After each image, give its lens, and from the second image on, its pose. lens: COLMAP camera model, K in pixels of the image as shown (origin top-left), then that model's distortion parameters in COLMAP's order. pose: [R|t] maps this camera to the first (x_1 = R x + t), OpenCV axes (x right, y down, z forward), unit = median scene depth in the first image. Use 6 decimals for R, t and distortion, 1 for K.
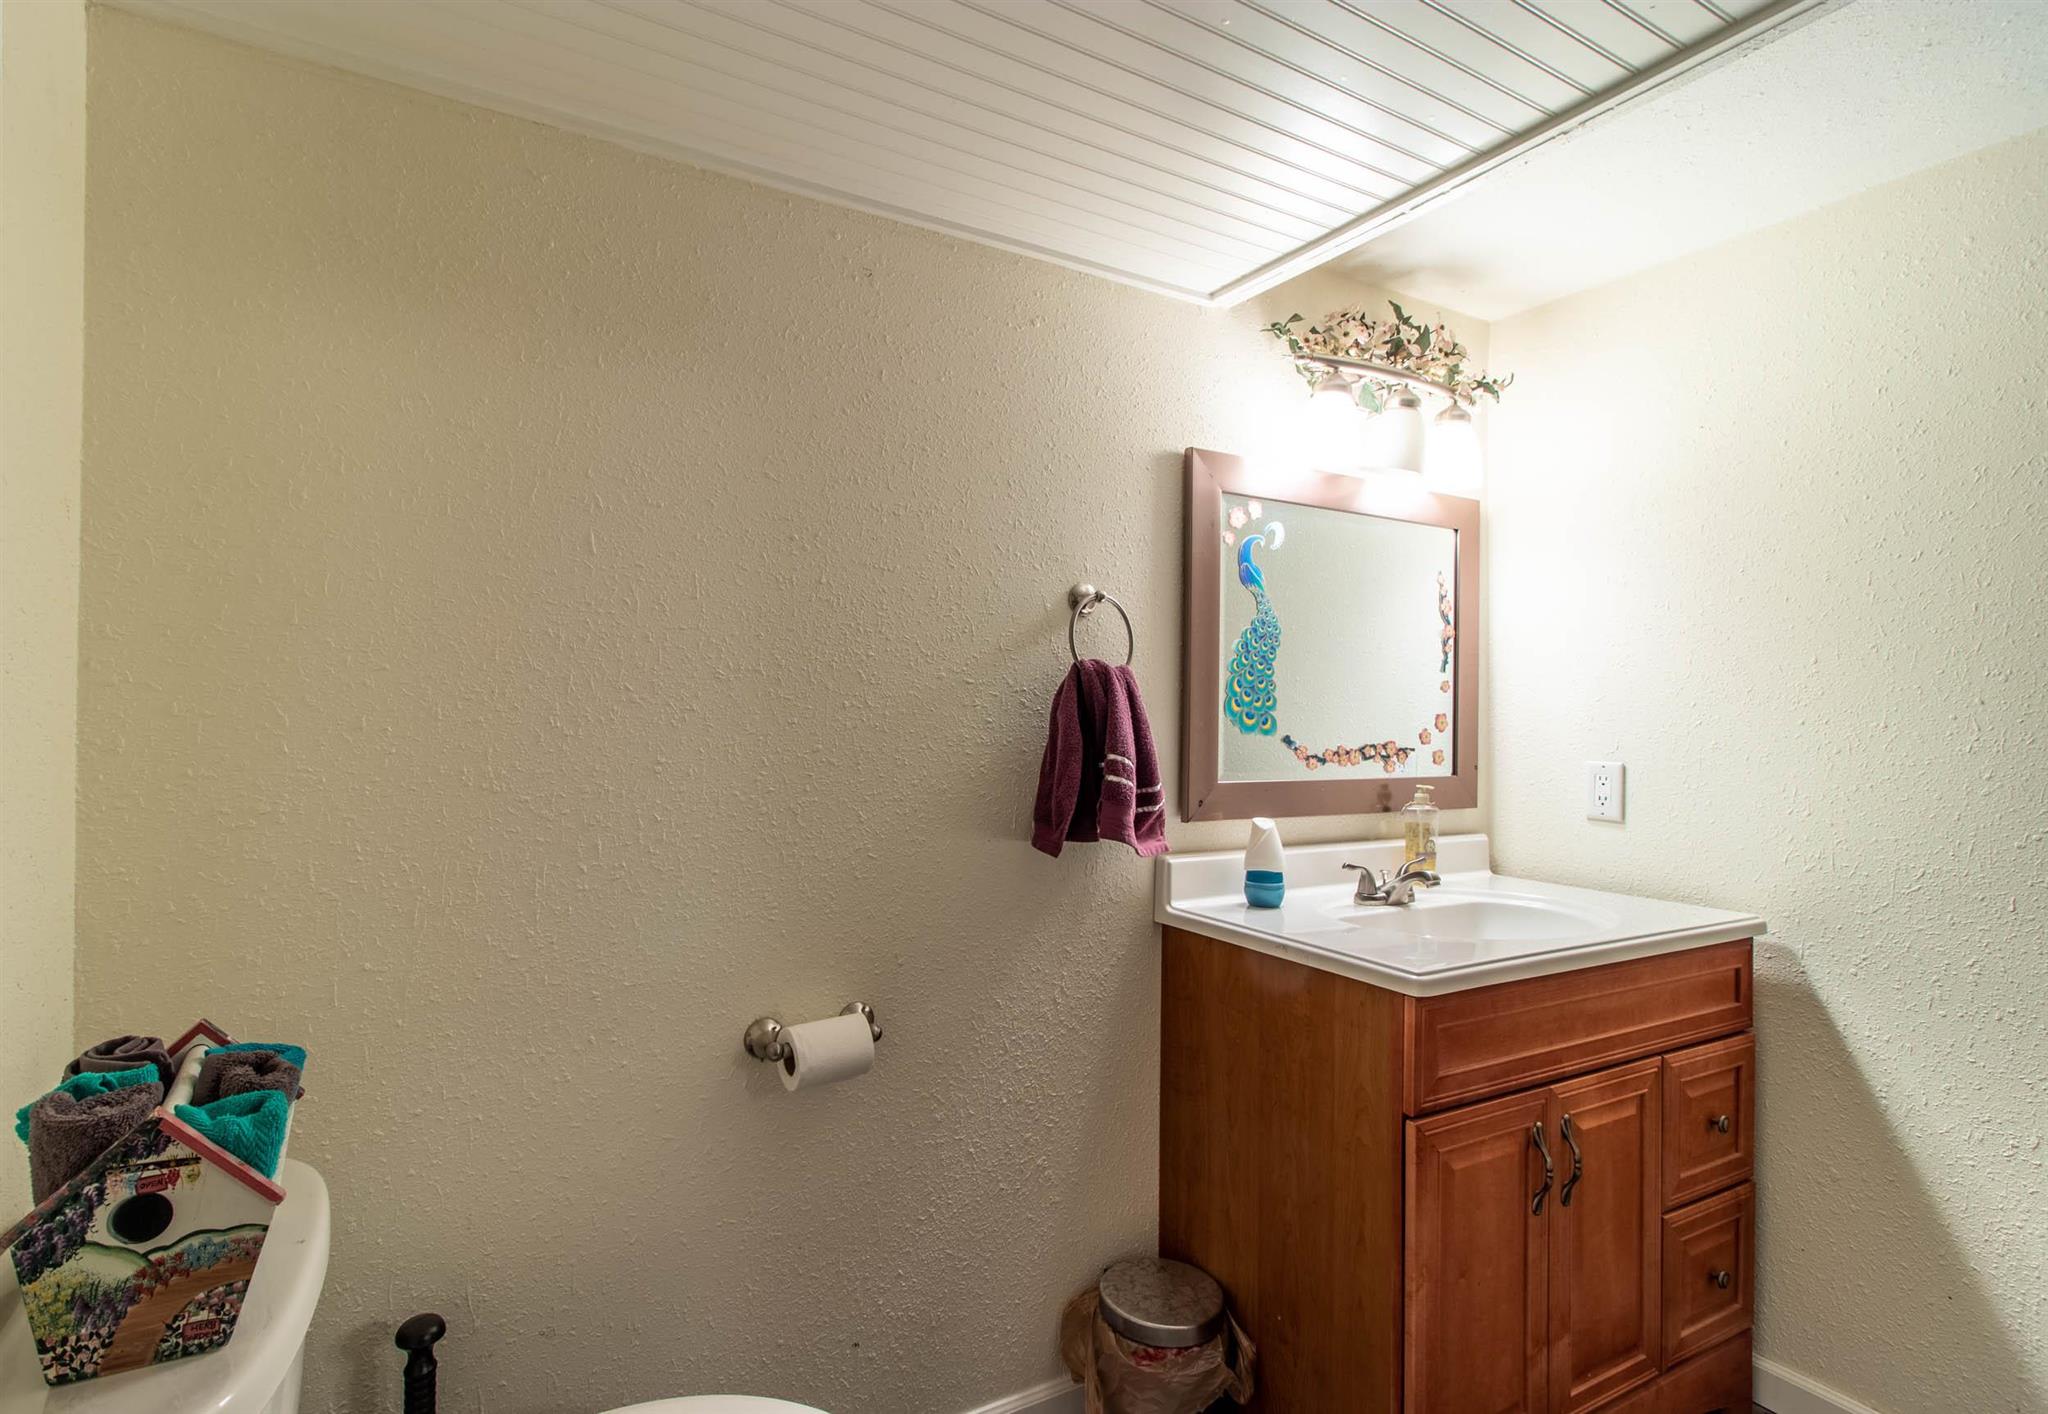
lens RADIAL K [[970.1, 0, 1024.0], [0, 970.1, 707.0], [0, 0, 1]] dist [0.001826, 0.000115]
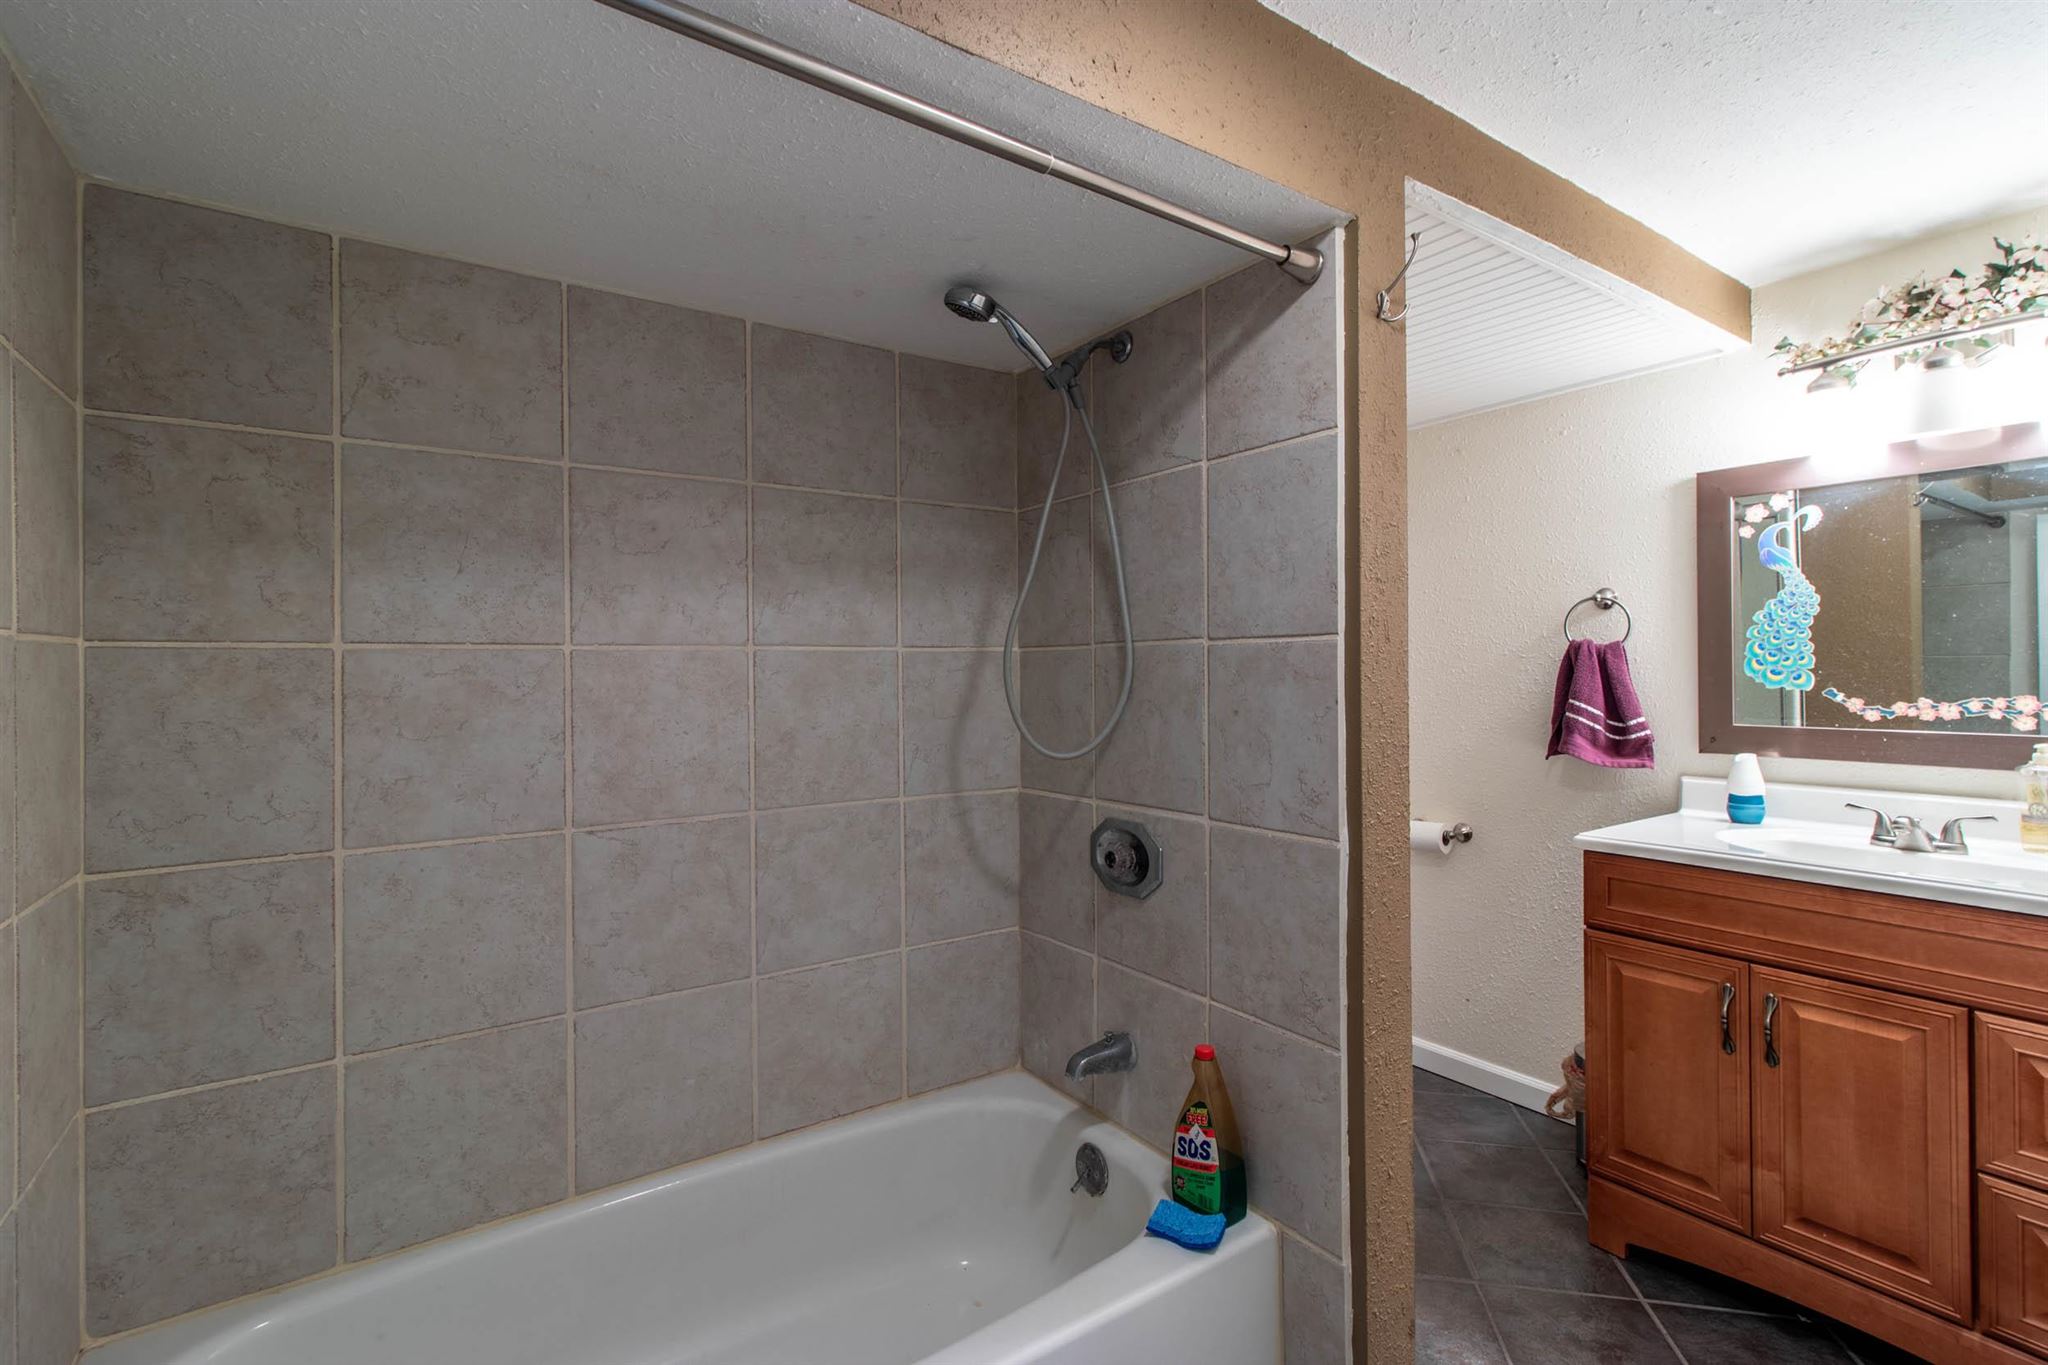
lens RADIAL K [[953.7, 0, 1030.0], [0, 953.7, 665.5], [0, 0, 1]] dist [-0.001175, 0.000602]
pose [[0.093452, -0.021281, -0.995396, 1.343242], [0.017773, 0.999648, -0.019704, 0.006824], [0.995465, -0.015850, 0.093798, -0.036396]]
